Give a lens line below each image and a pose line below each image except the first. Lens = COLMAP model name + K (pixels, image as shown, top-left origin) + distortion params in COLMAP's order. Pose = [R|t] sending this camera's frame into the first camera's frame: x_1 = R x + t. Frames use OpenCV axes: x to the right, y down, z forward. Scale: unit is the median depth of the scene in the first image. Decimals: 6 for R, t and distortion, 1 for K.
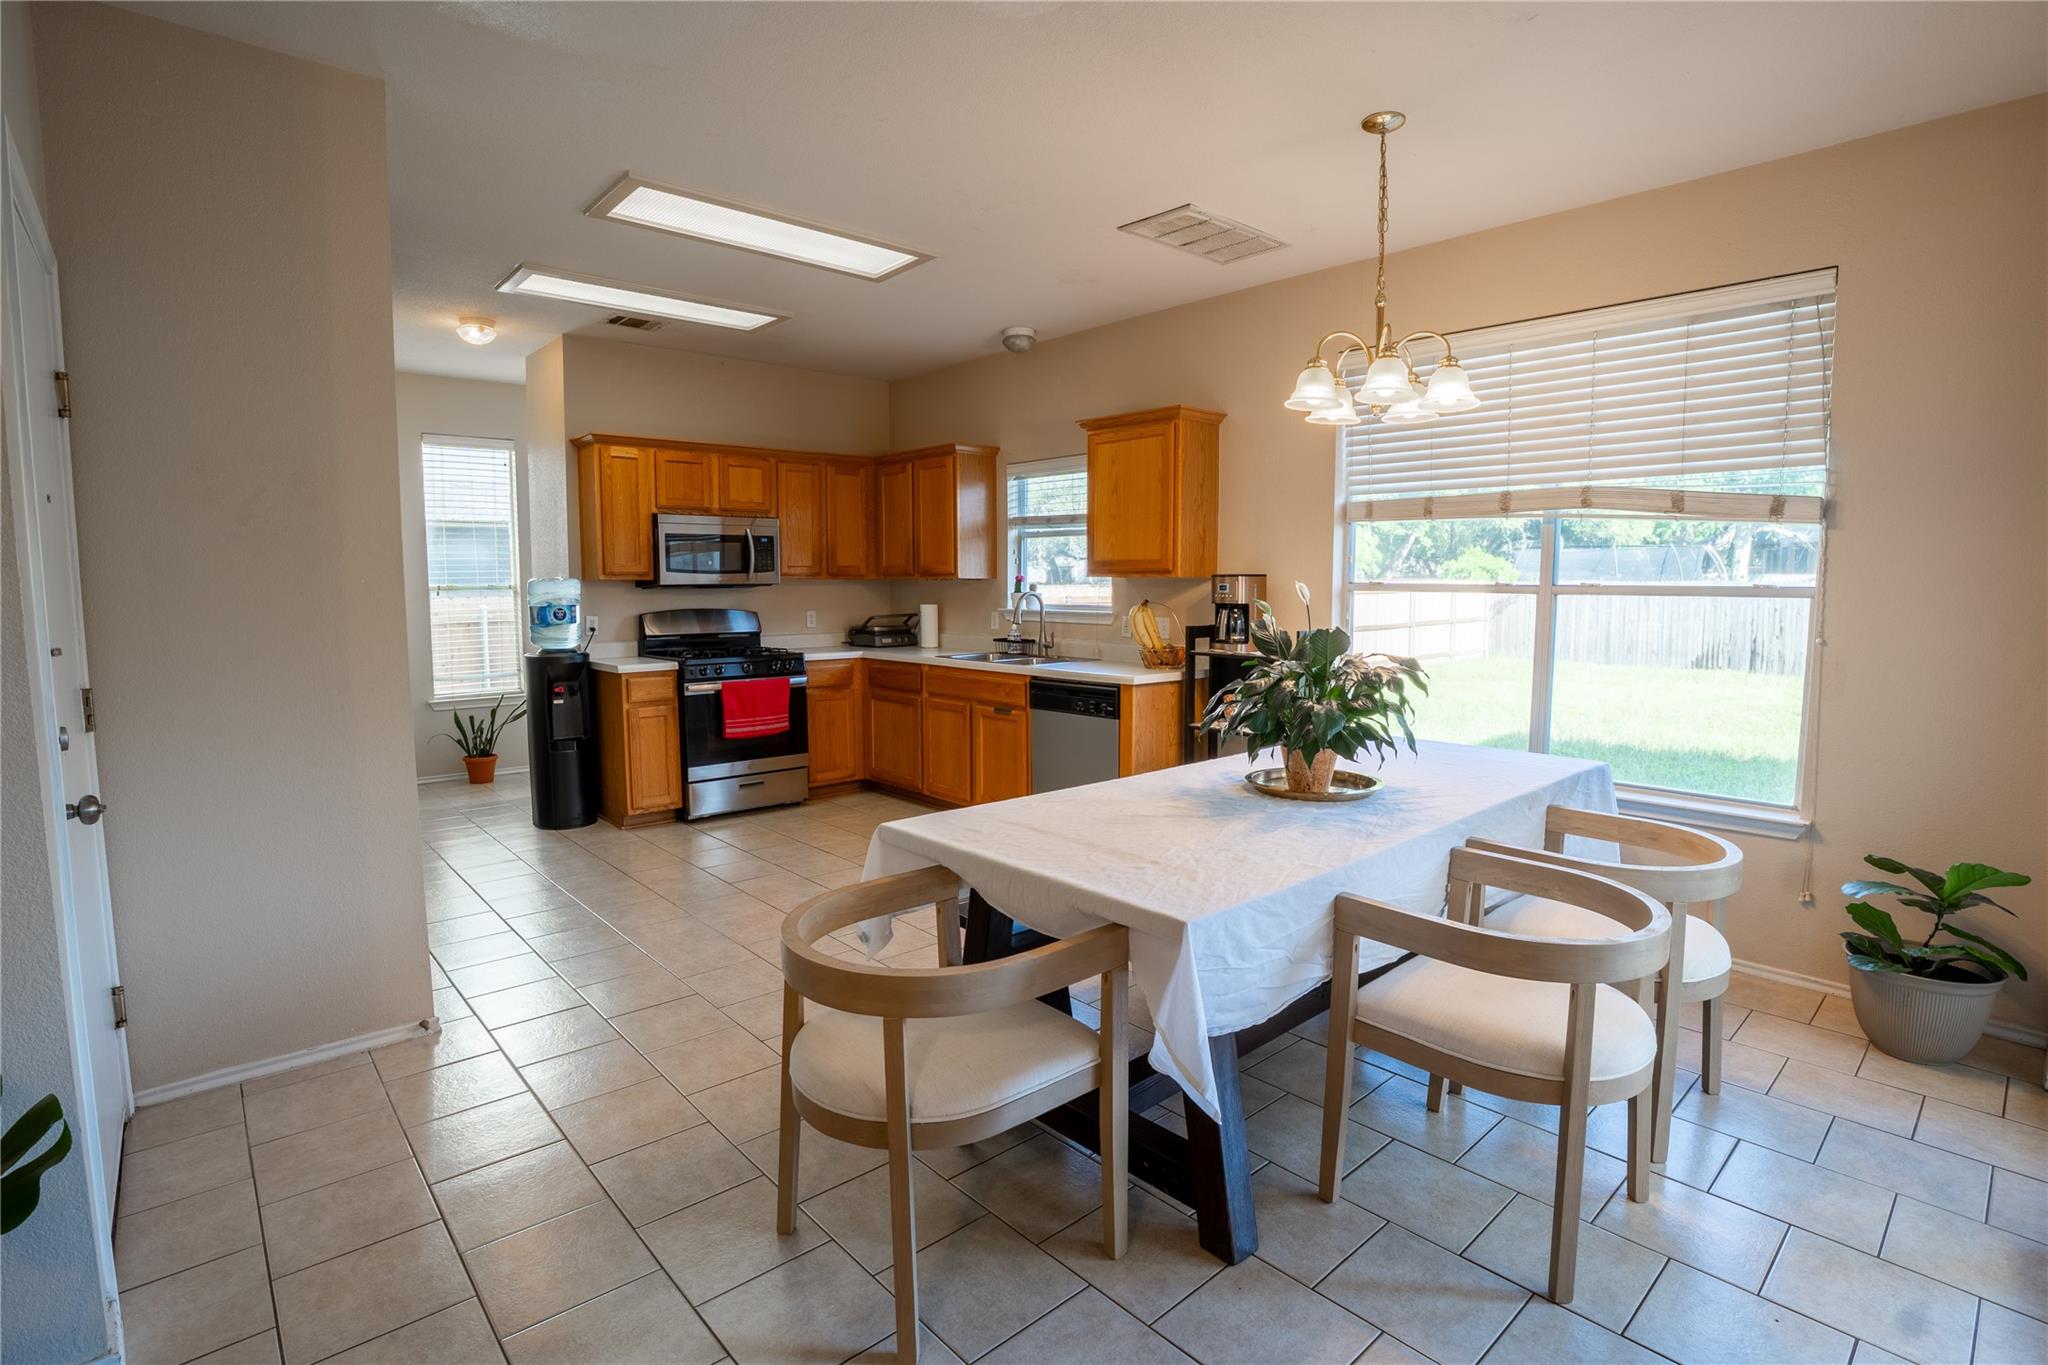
lens RADIAL K [[987.7, 0, 1033.7], [0, 987.7, 678.6], [0, 0, 1]] dist [-0.060716, -0.000331]
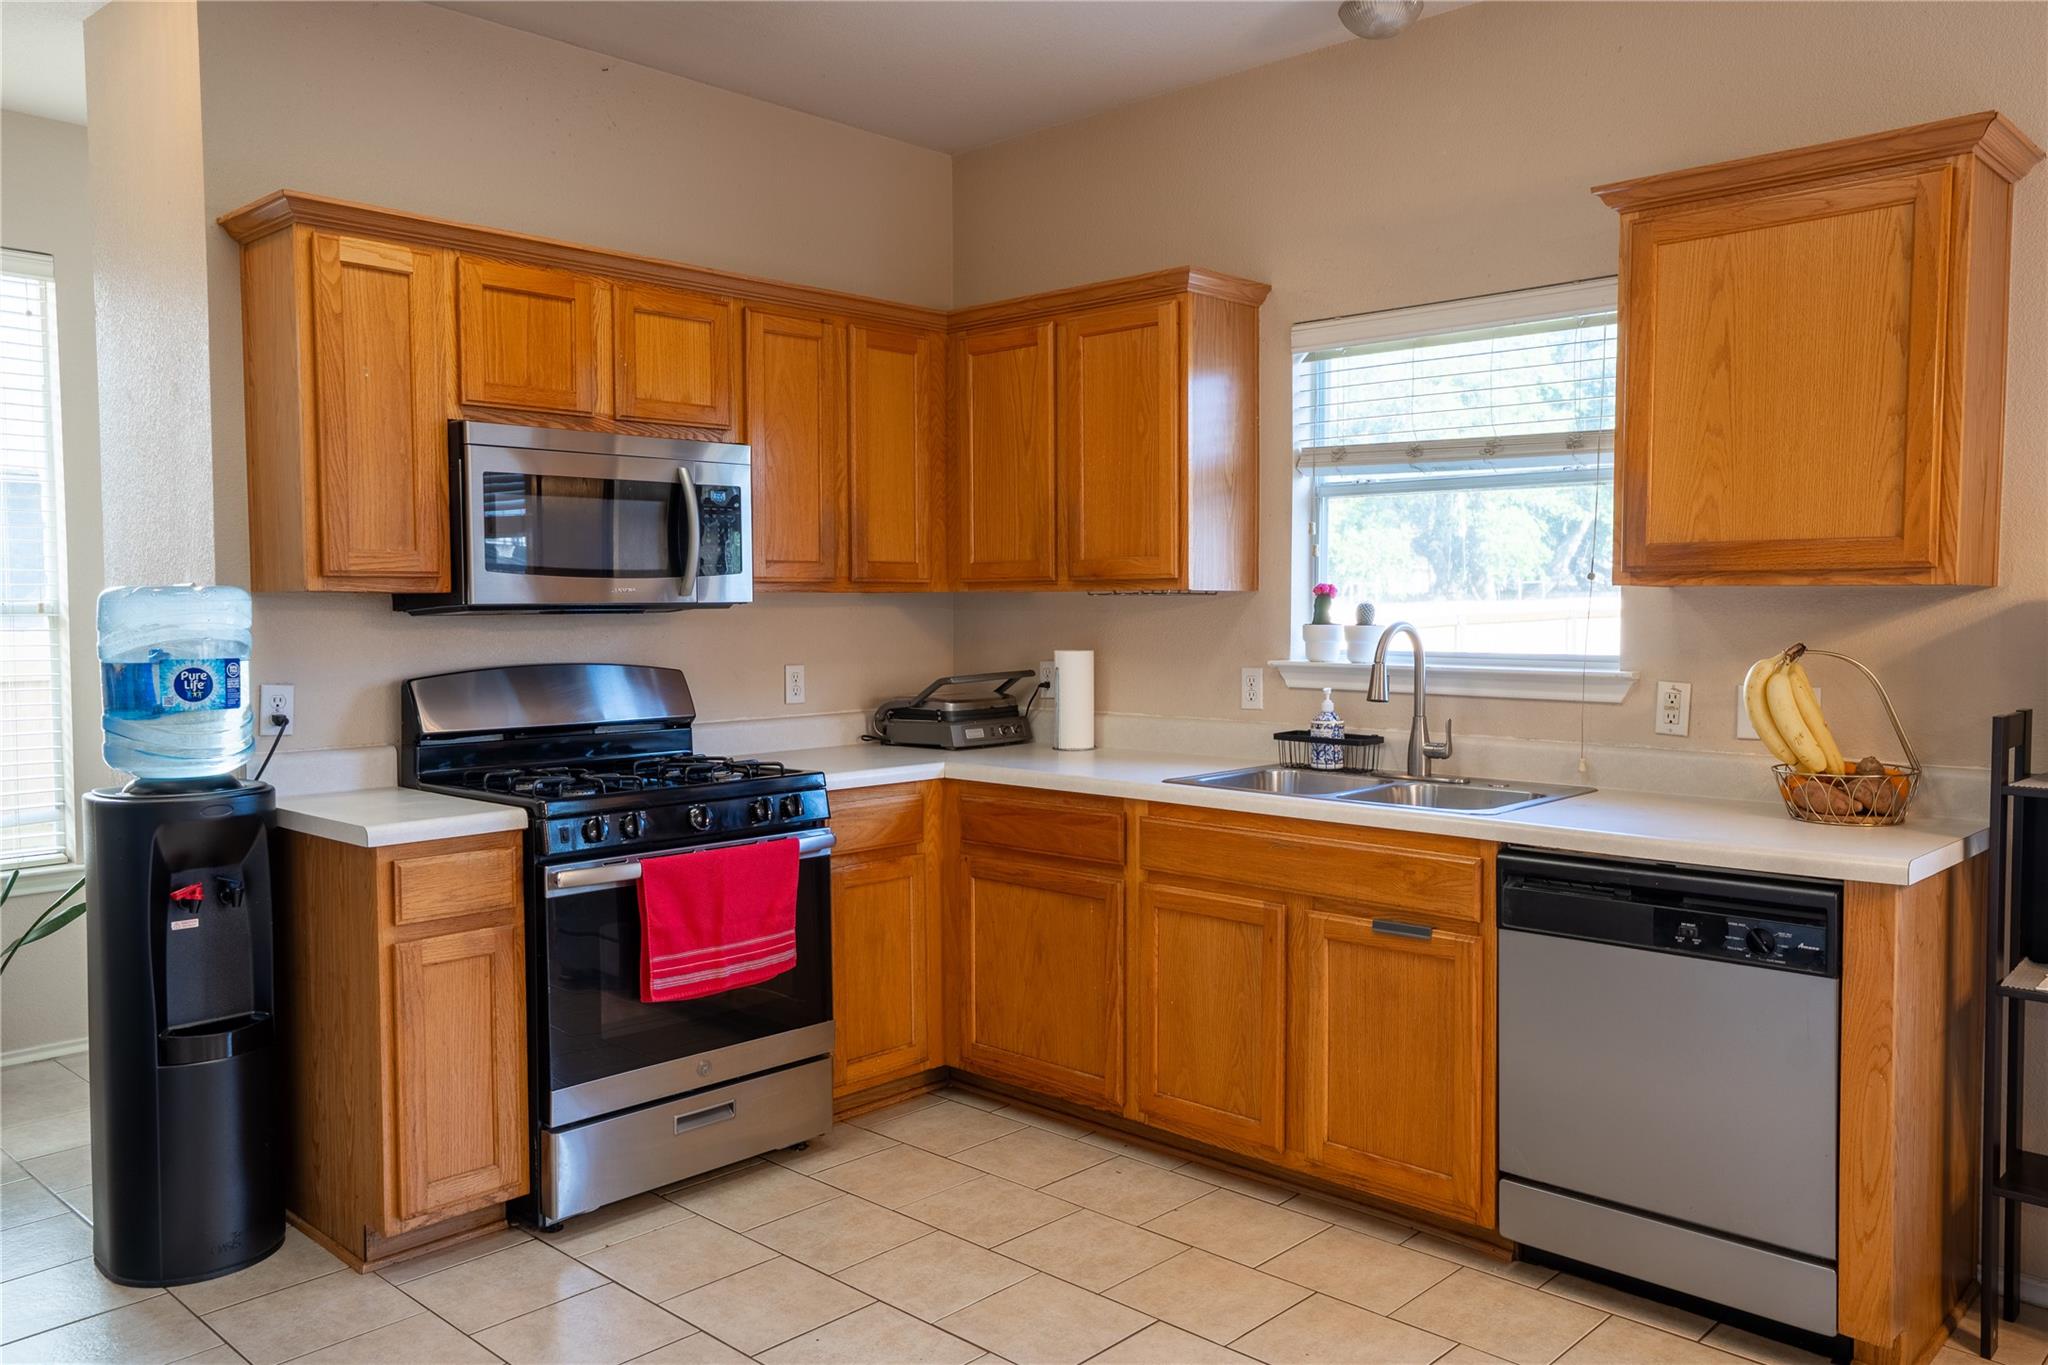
lens RADIAL K [[1540.9, 0, 1038.0], [0, 1540.9, 676.8], [0, 0, 1]] dist [0.006387, 0.017094]
pose [[0.996822, -0.005521, 0.079467, -0.201654], [0.009243, 0.998873, -0.046555, -0.036268], [-0.079120, 0.047141, 0.995750, 0.368549]]
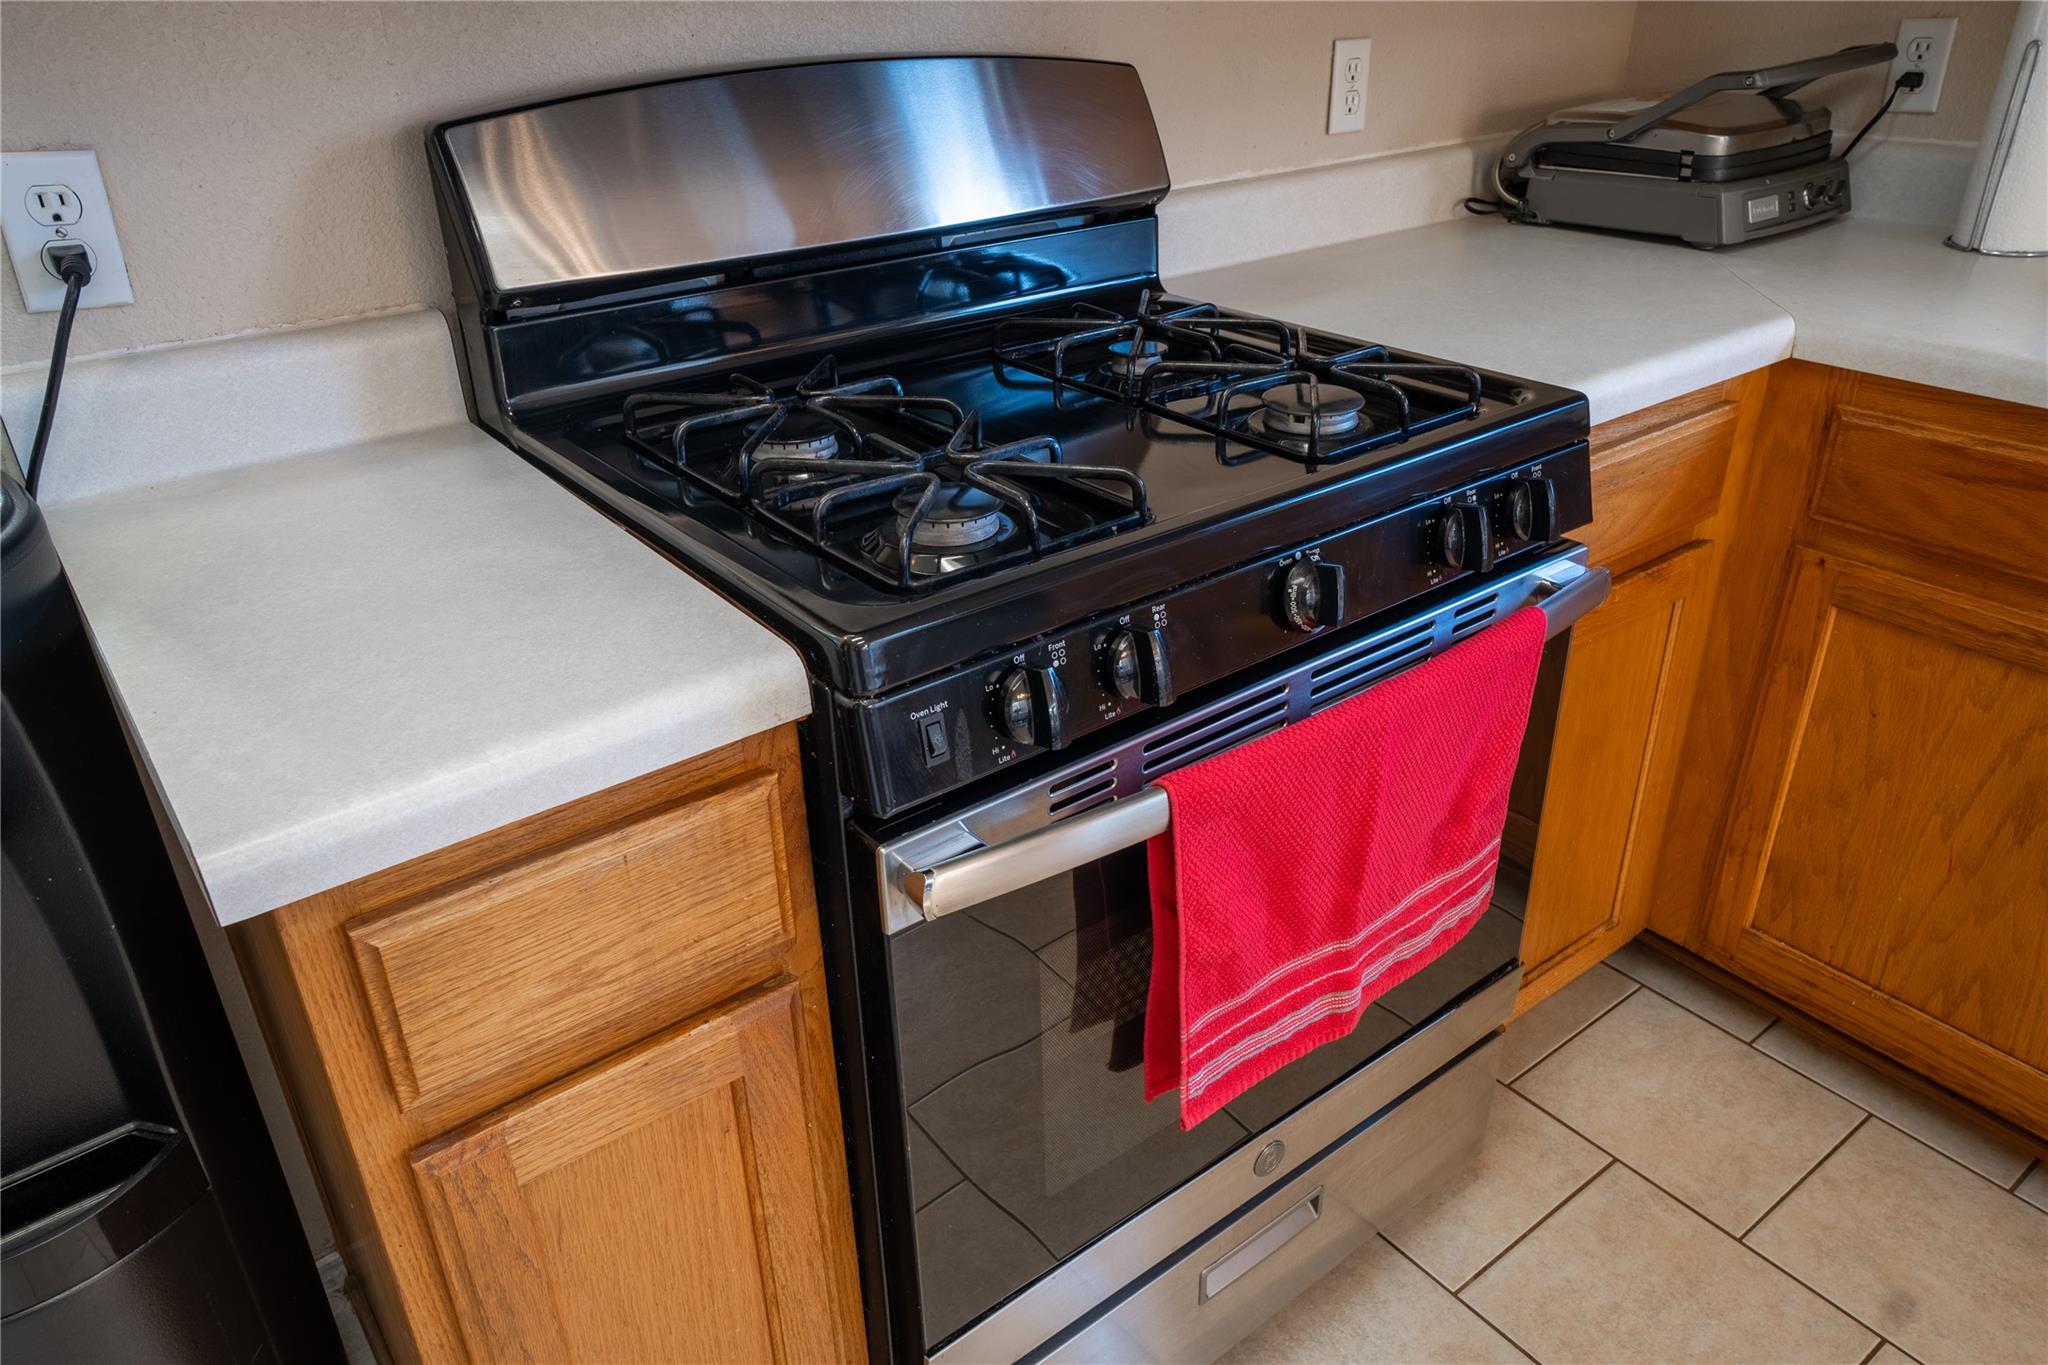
lens RADIAL K [[1415.8, 0, 1038.0], [0, 1415.8, 680.9], [0, 0, 1]] dist [0.011897, 0.007091]
pose [[0.997149, 0.021248, -0.072398, -0.307386], [0.008355, 0.922535, 0.385824, -0.070915], [0.074988, -0.385329, 0.919727, 0.808106]]
